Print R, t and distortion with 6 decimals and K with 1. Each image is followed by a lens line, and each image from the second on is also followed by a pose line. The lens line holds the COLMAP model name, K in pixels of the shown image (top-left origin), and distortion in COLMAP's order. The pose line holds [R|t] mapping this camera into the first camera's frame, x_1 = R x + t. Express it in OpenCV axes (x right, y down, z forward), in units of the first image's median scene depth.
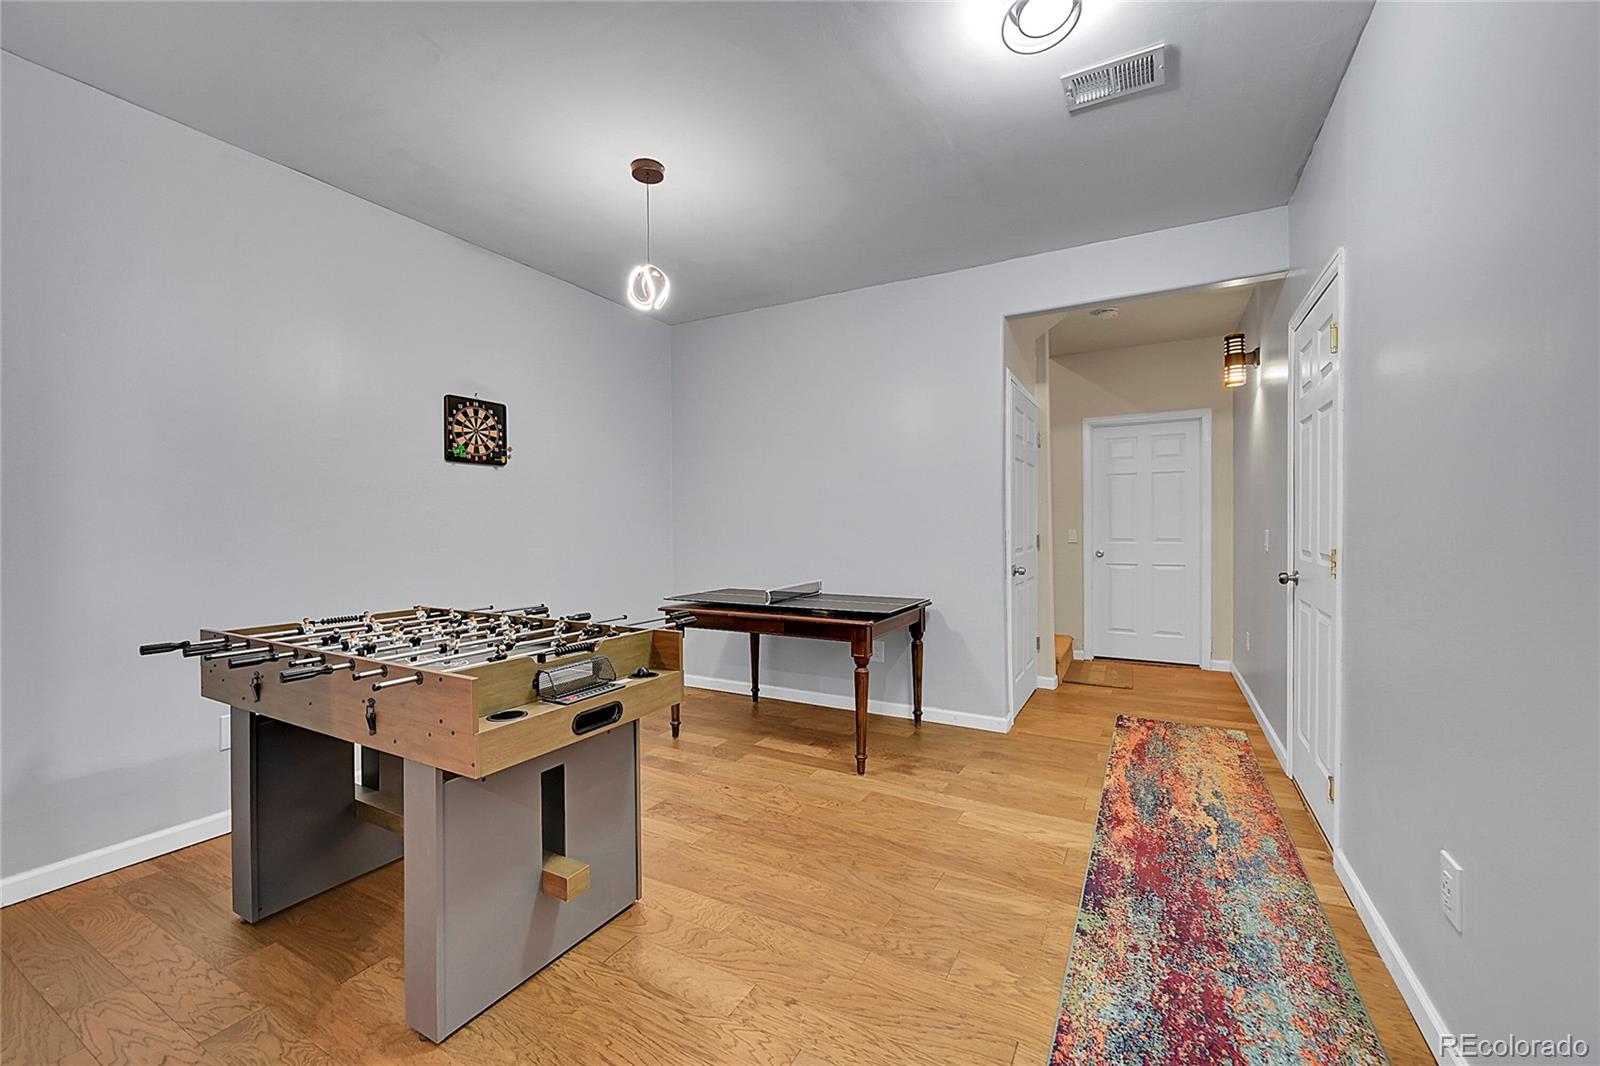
lens RADIAL K [[643.4, 0, 799.9], [0, 643.4, 525.9], [0, 0, 1]] dist [0.000461, 0.000167]
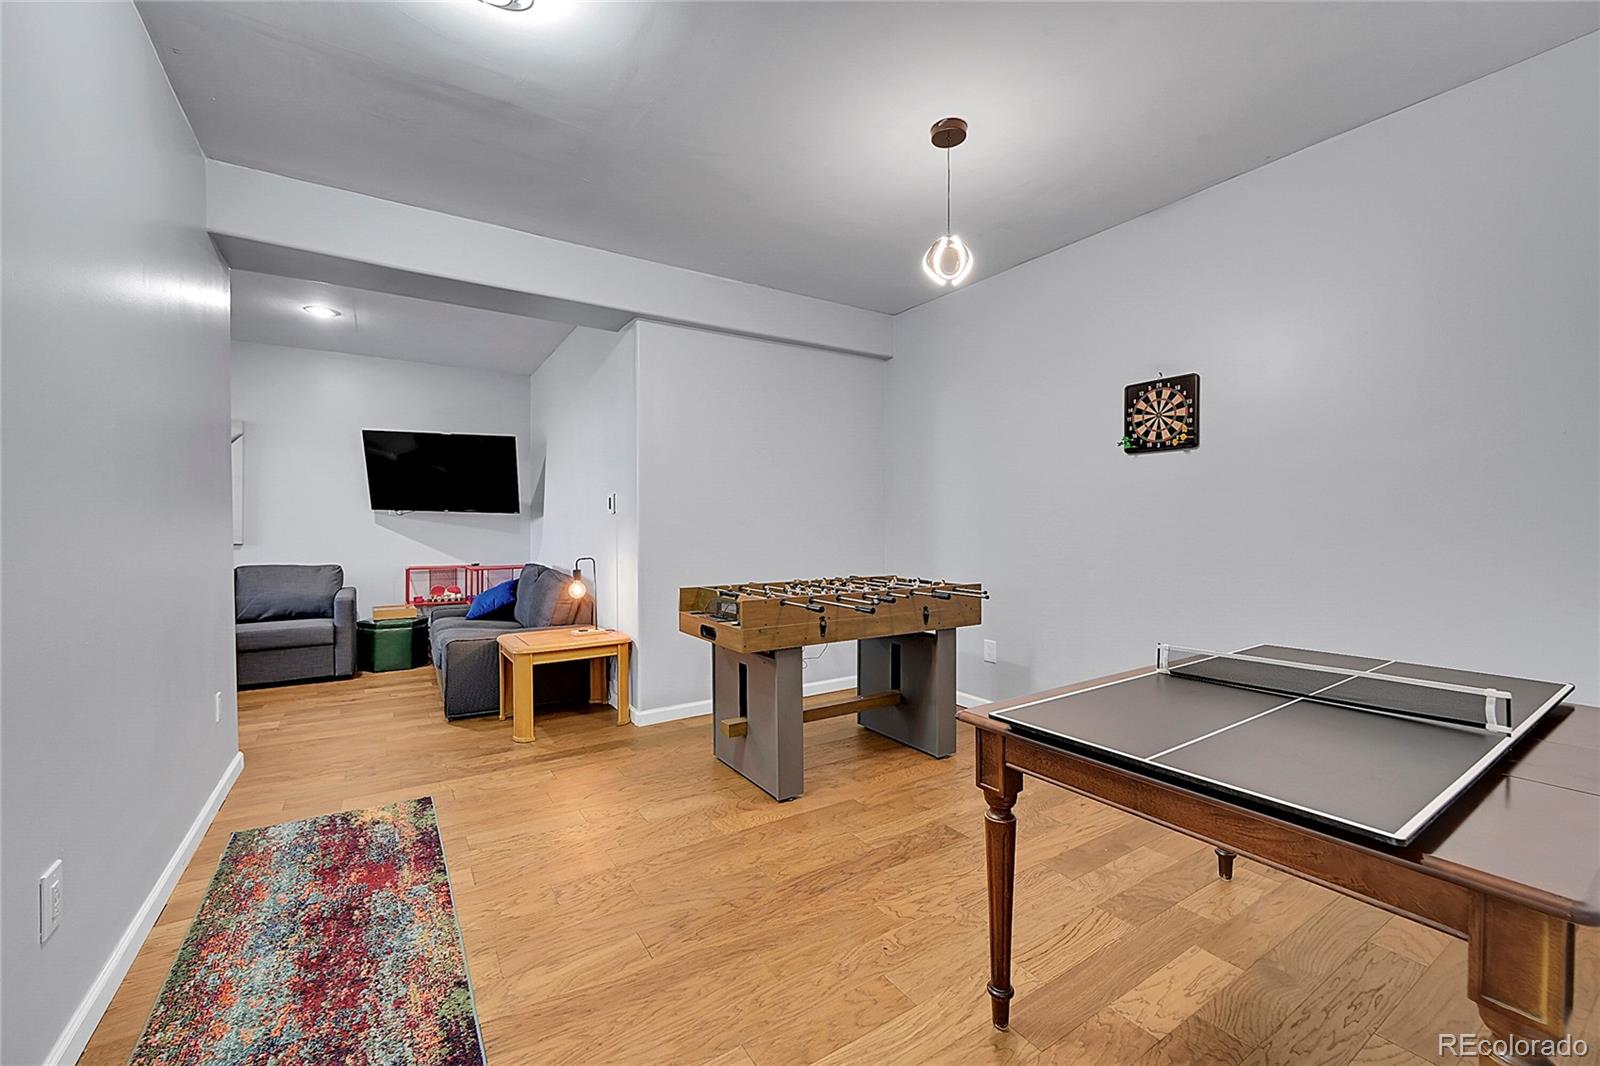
lens RADIAL K [[643.4, 0, 799.9], [0, 643.4, 525.9], [0, 0, 1]] dist [0.000461, 0.000167]
pose [[-0.466257, 0.007298, -0.884619, 0.544602], [0.004600, 0.999972, 0.005825, 0.000958], [0.884637, -0.001353, -0.466278, 0.995985]]
